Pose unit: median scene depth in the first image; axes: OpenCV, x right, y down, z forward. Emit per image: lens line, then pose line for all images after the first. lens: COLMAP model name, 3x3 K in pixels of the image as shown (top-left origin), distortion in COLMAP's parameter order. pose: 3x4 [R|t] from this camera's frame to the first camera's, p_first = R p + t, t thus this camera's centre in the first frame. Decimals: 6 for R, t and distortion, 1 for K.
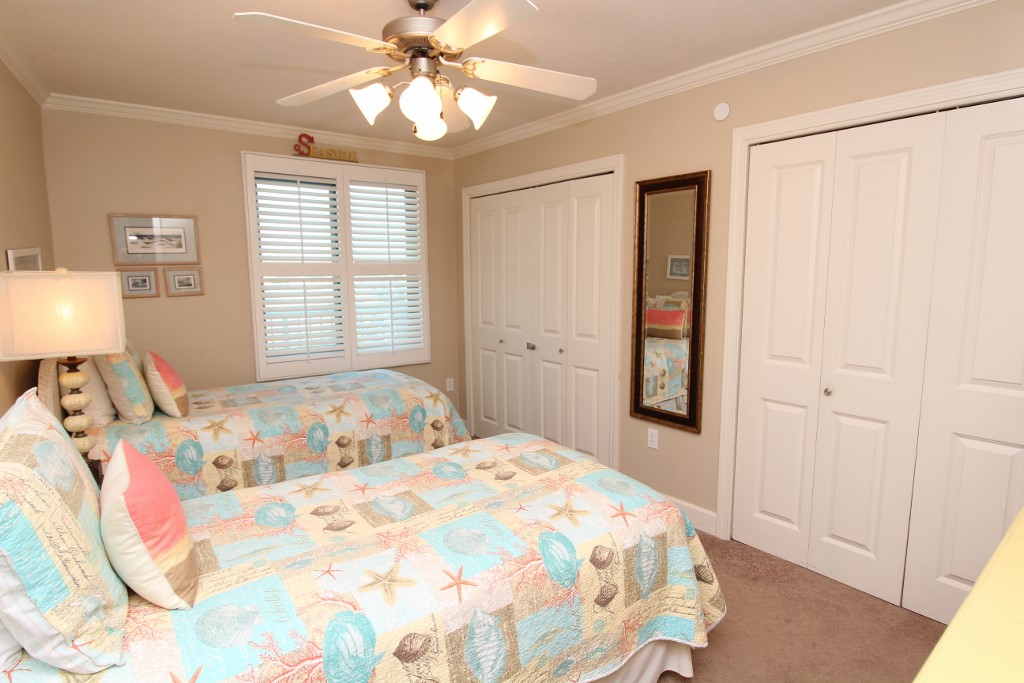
lens RADIAL K [[531.0, 0, 512.0], [0, 531.0, 341.5], [0, 0, 1]] dist [-0.001456, -0.000621]
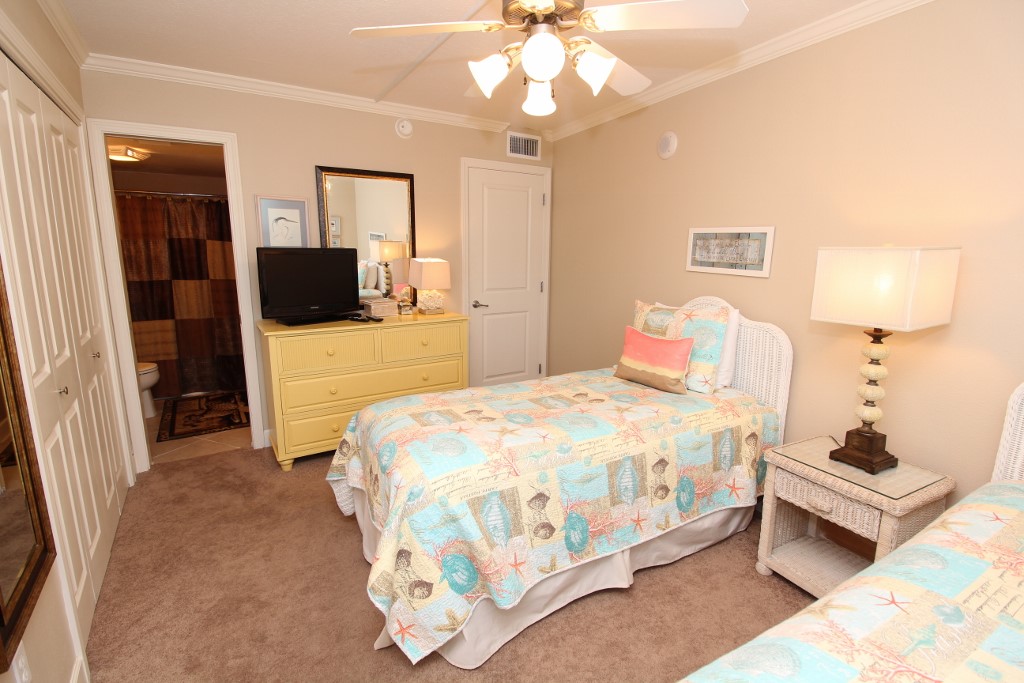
lens RADIAL K [[474.9, 0, 505.4], [0, 474.9, 342.5], [0, 0, 1]] dist [-0.000182, -0.012315]
pose [[-0.993000, -0.024758, 0.115495, -0.130553], [0.014007, 0.946205, 0.323265, -0.158617], [-0.117285, 0.322619, -0.939234, 1.228182]]
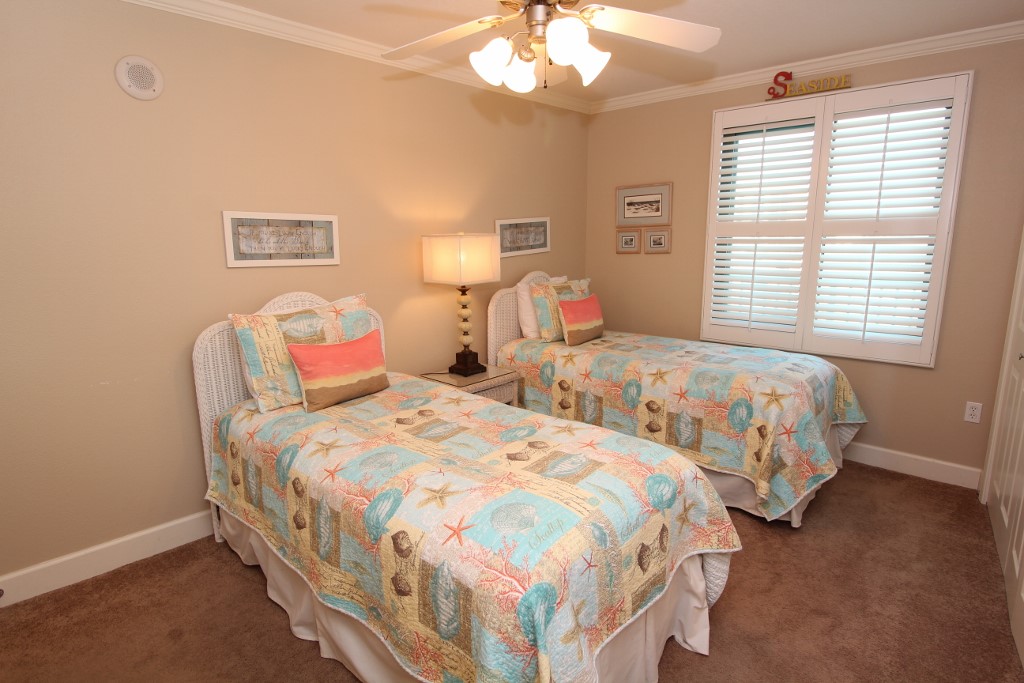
lens RADIAL K [[534.4, 0, 512.1], [0, 534.4, 345.7], [0, 0, 1]] dist [0.002159, 0.000069]
pose [[0.241196, 0.199190, -0.949814, 0.515821], [-0.122886, 0.977100, 0.173707, -0.059795], [0.962665, 0.074821, 0.260151, 0.456666]]
